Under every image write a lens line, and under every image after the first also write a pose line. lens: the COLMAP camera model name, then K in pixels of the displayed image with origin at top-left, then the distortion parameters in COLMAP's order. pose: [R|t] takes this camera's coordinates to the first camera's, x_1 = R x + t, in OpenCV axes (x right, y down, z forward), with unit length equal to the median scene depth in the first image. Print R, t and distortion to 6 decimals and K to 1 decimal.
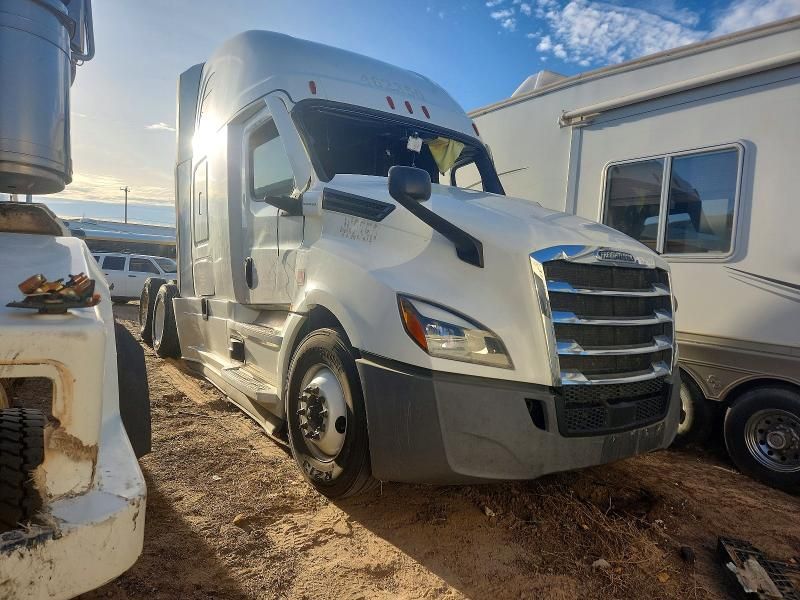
lens RADIAL K [[528.9, 0, 399.2], [0, 528.9, 299.5], [0, 0, 1]] dist [0.076958, -0.057767]
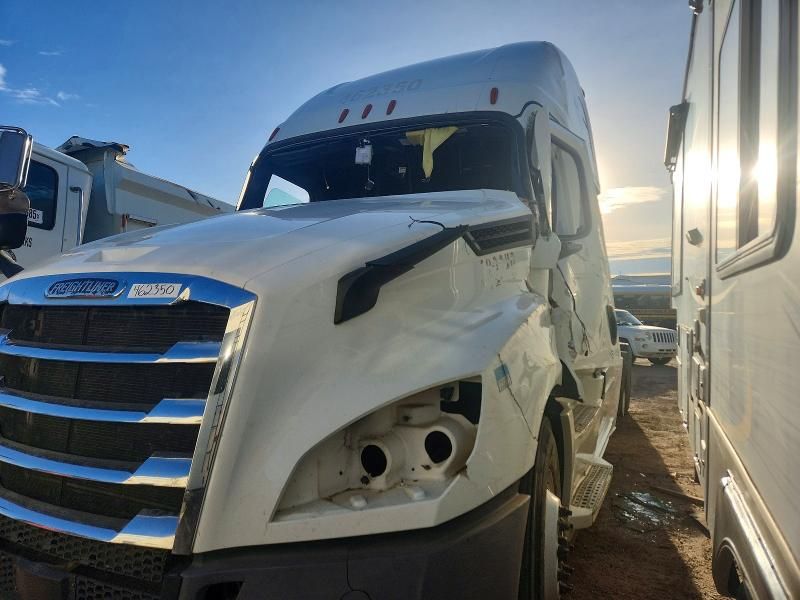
lens RADIAL K [[528.9, 0, 399.2], [0, 528.9, 299.5], [0, 0, 1]] dist [0.076958, -0.057767]
pose [[0.544900, -0.070369, -0.835543, 0.680493], [-0.016546, 0.995376, -0.094620, -0.014654], [0.838338, 0.065383, 0.541216, 0.643630]]
